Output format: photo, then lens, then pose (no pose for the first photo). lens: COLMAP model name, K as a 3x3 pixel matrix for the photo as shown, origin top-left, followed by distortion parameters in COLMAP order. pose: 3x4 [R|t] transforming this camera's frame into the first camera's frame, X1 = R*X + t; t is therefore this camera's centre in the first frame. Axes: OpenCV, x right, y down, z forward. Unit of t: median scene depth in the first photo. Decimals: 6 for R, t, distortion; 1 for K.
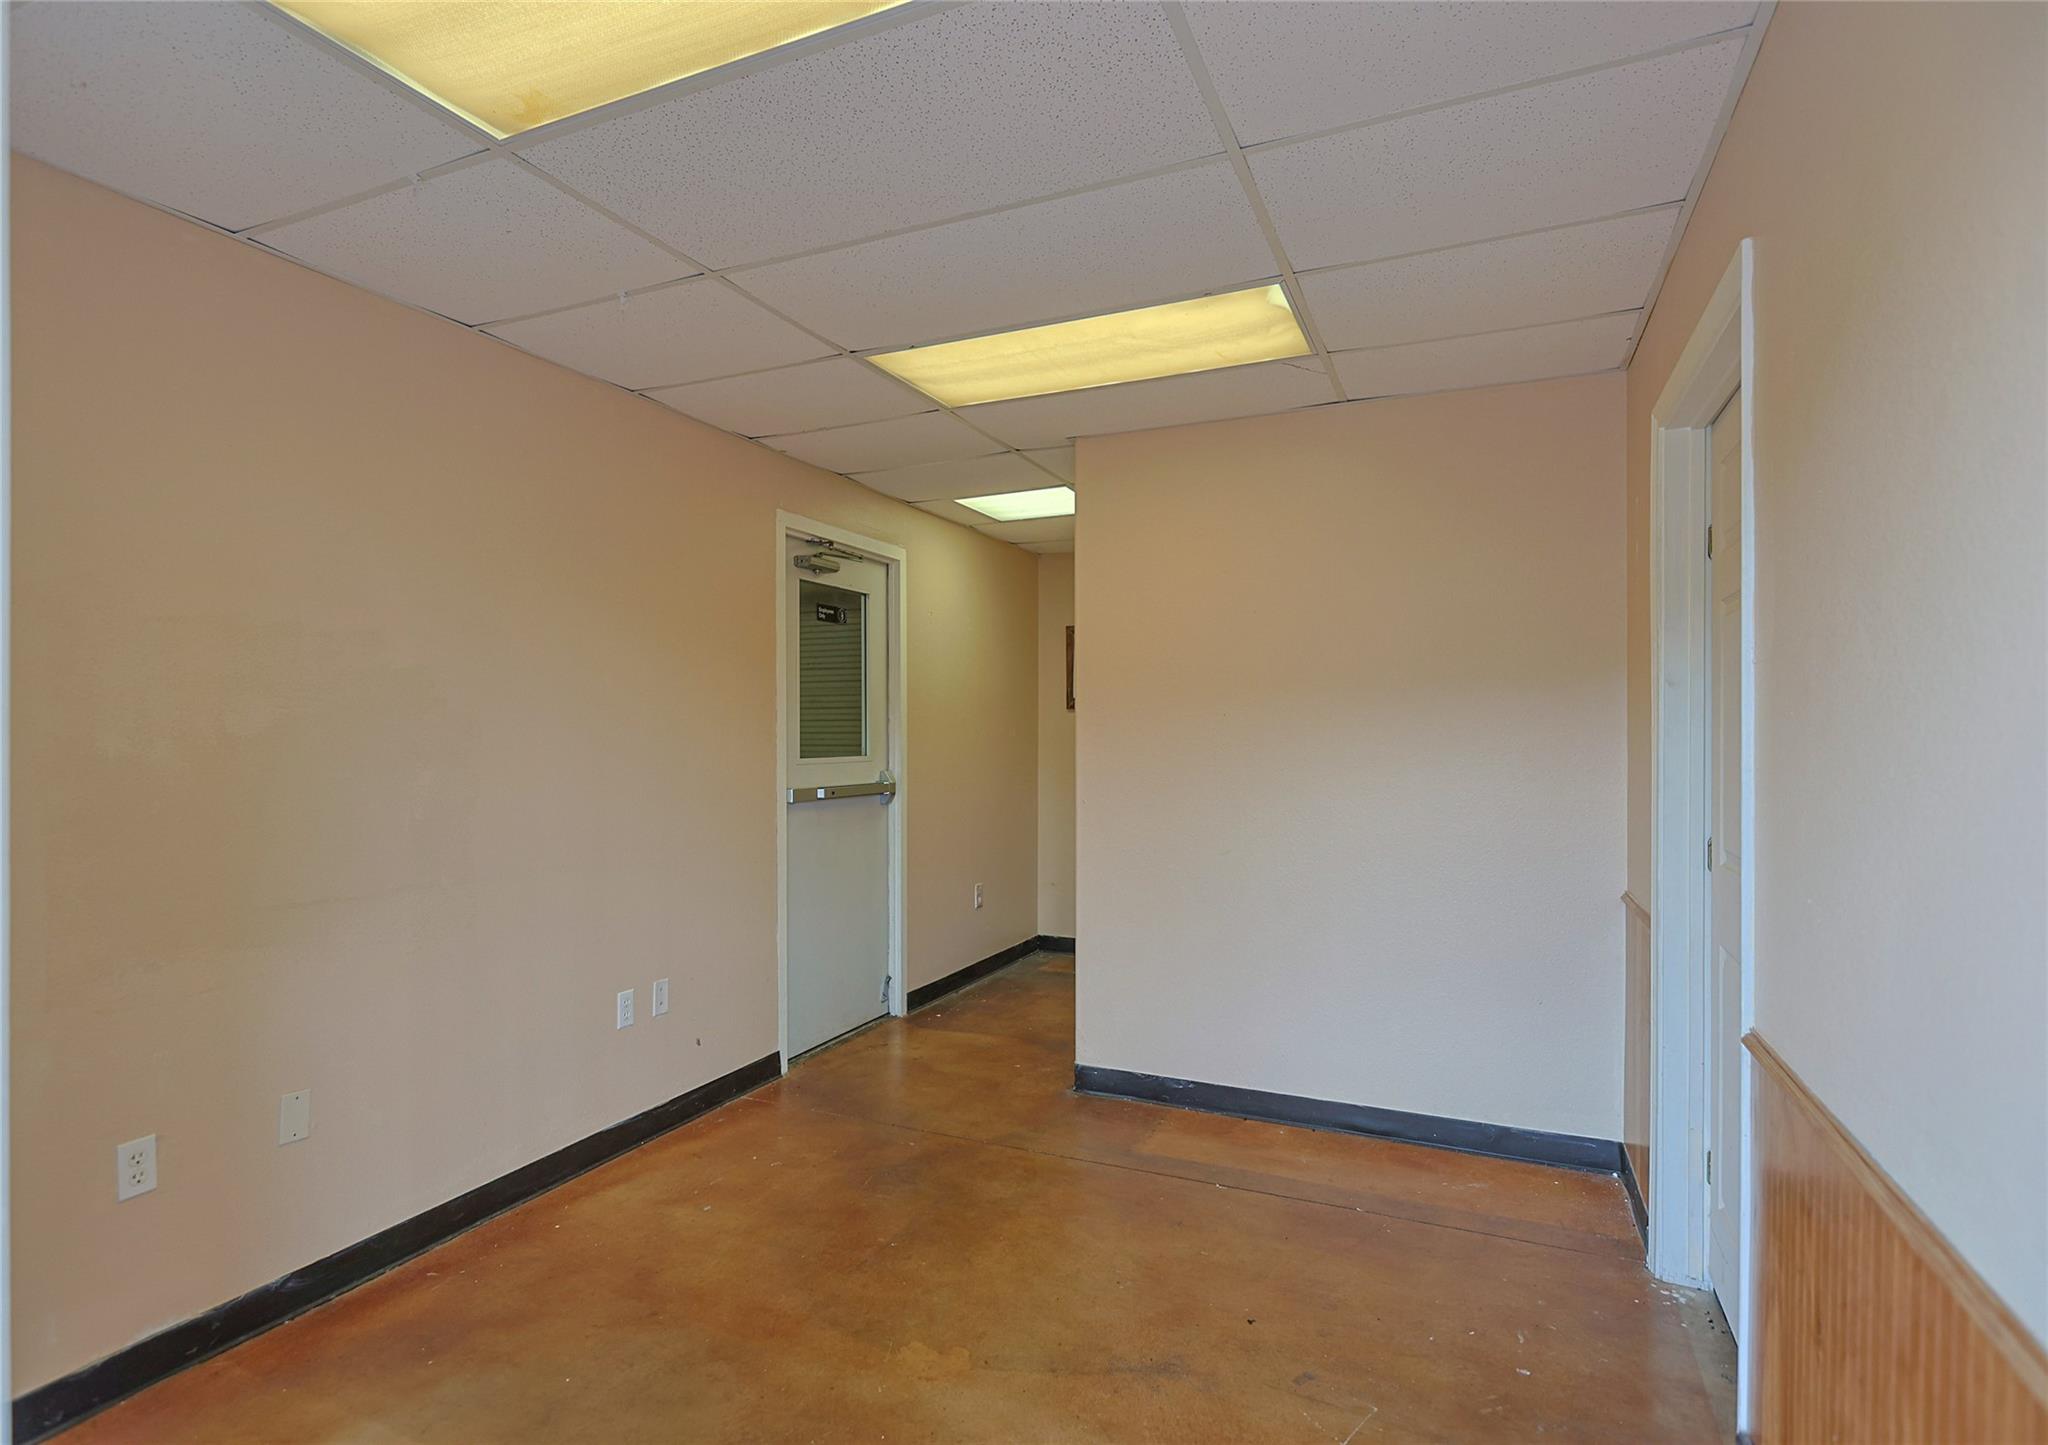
lens RADIAL K [[1075.5, 0, 944.3], [0, 1075.5, 735.6], [0, 0, 1]] dist [-0.027014, 0.000068]
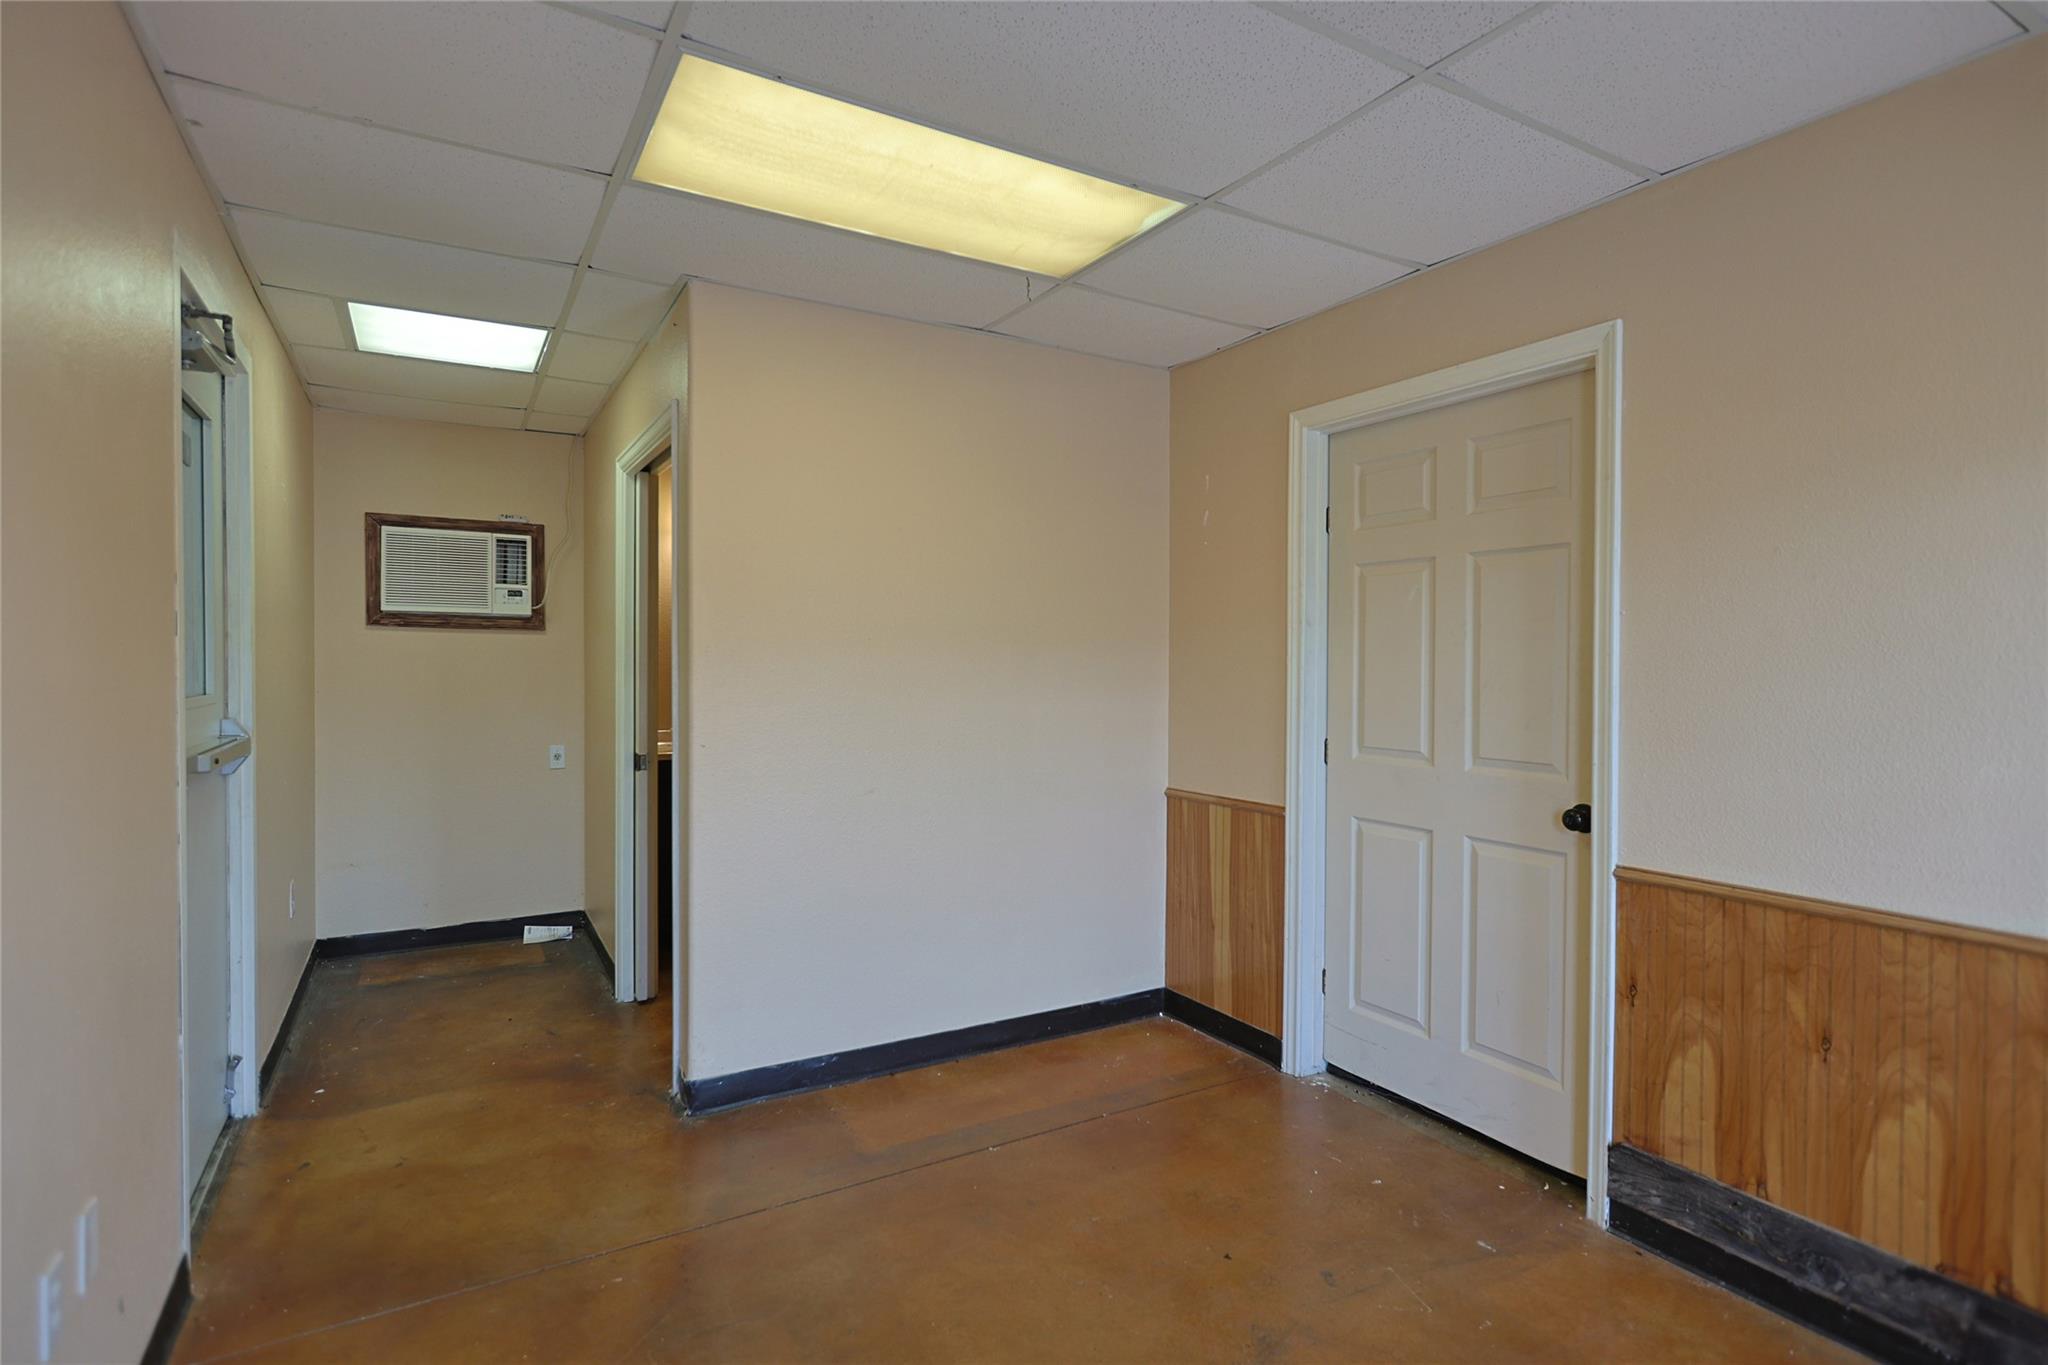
lens RADIAL K [[1003.4, 0, 1024.0], [0, 1003.4, 682.5], [0, 0, 1]] dist [-0.003402, 0.000380]
pose [[0.543819, -0.014910, 0.839070, -0.396076], [-0.001071, 0.999829, 0.018460, 0.000530], [-0.839202, -0.010937, 0.543710, 0.444049]]
